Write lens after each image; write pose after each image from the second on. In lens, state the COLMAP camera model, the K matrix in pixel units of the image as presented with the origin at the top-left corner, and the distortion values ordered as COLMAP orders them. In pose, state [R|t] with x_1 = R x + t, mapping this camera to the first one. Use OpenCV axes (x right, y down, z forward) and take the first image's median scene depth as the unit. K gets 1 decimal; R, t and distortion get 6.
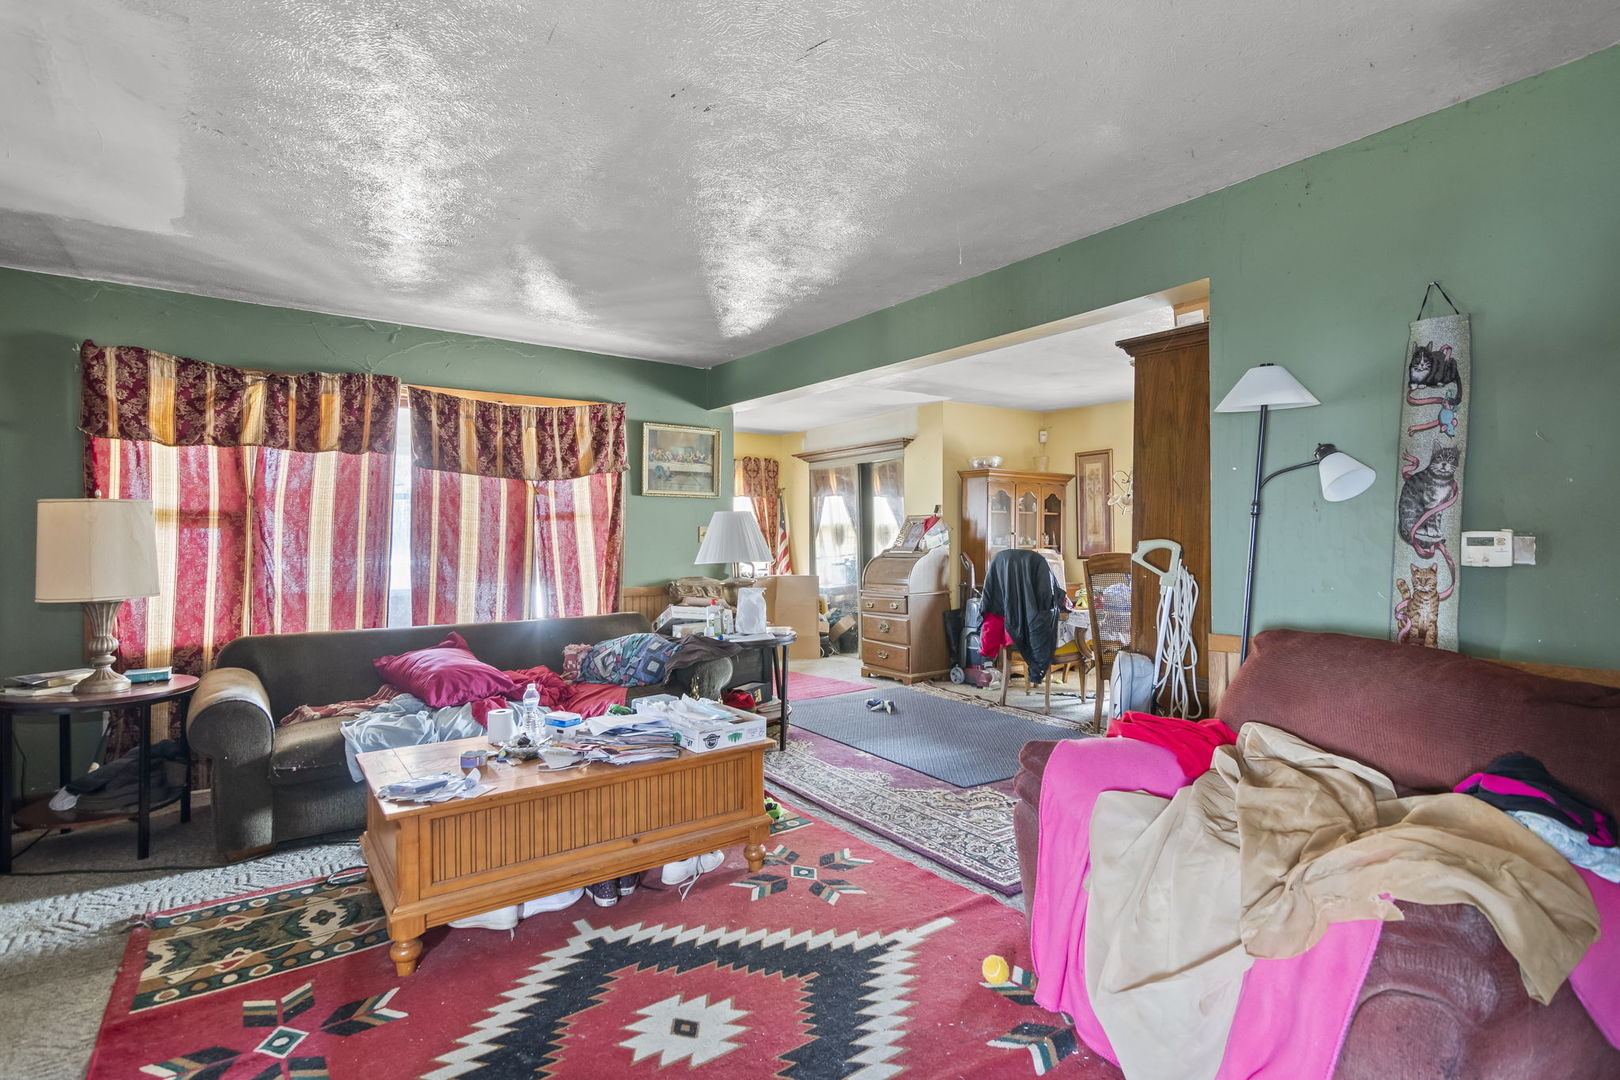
lens RADIAL K [[780.8, 0, 805.6], [0, 780.8, 550.2], [0, 0, 1]] dist [-0.004029, -0.000629]
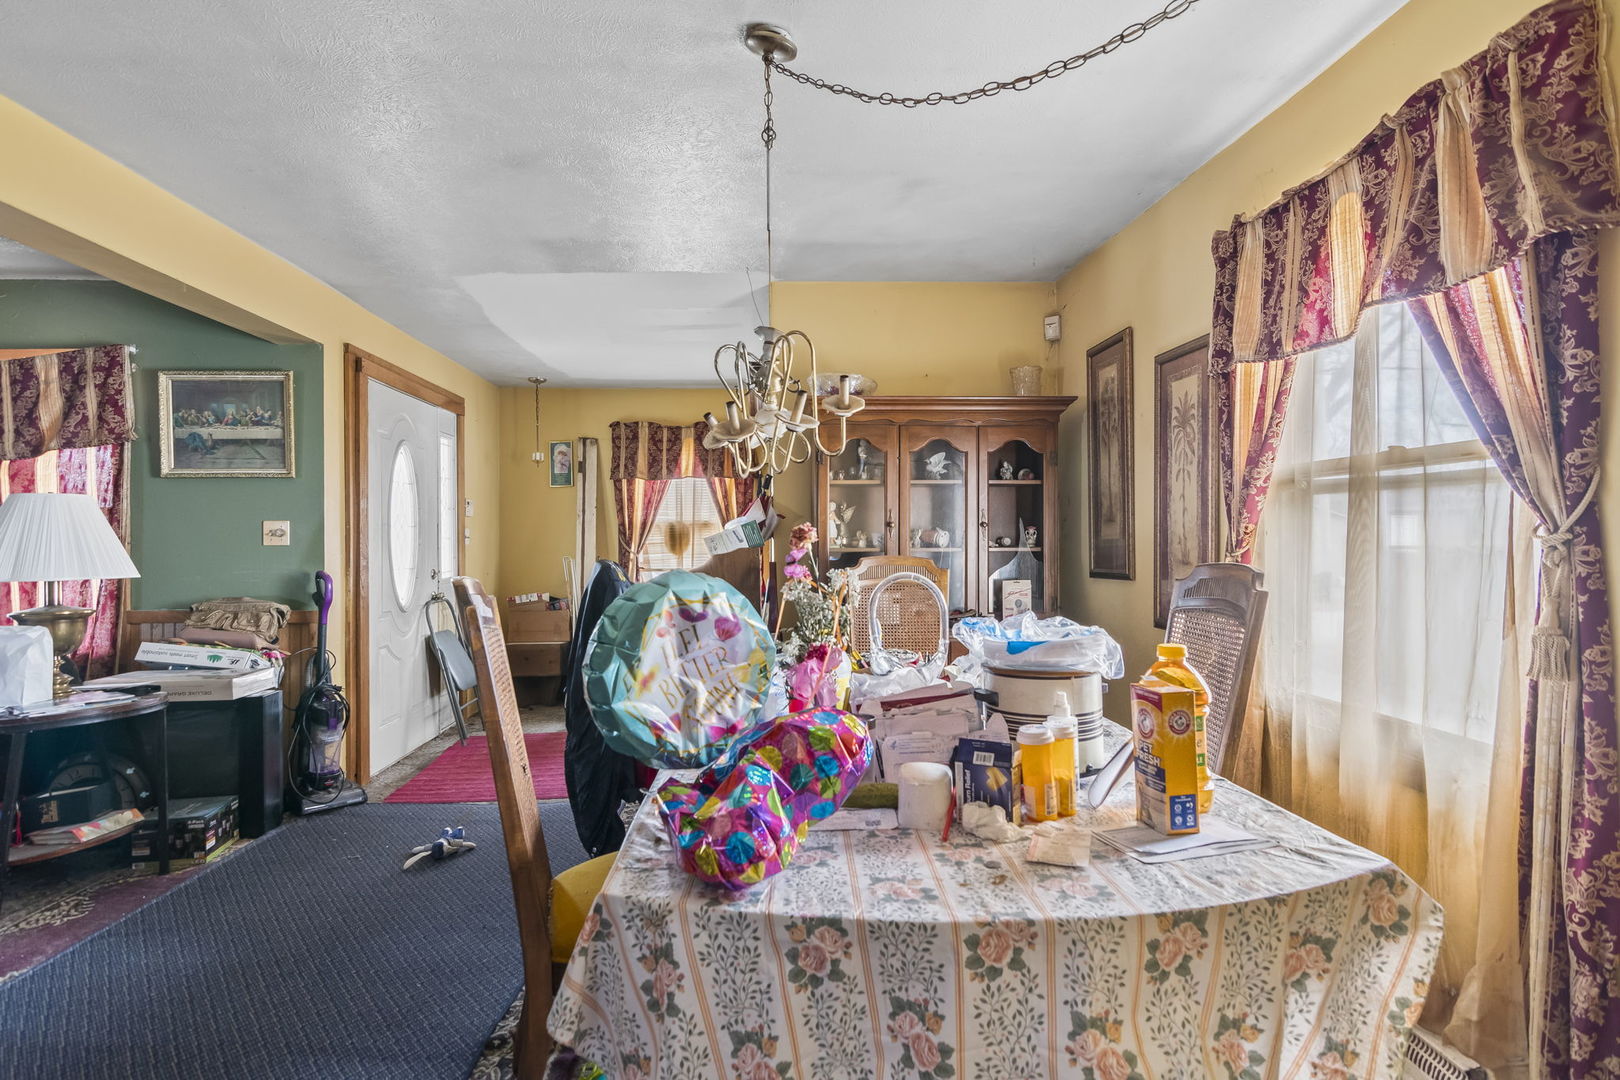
lens RADIAL K [[780.8, 0, 810.7], [0, 780.8, 544.0], [0, 0, 1]] dist [-0.004029, -0.000629]
pose [[0.839430, -0.003776, -0.543455, 0.677983], [-0.002455, 0.999939, -0.010739, -0.005168], [0.543462, 0.010349, 0.839370, 0.769724]]
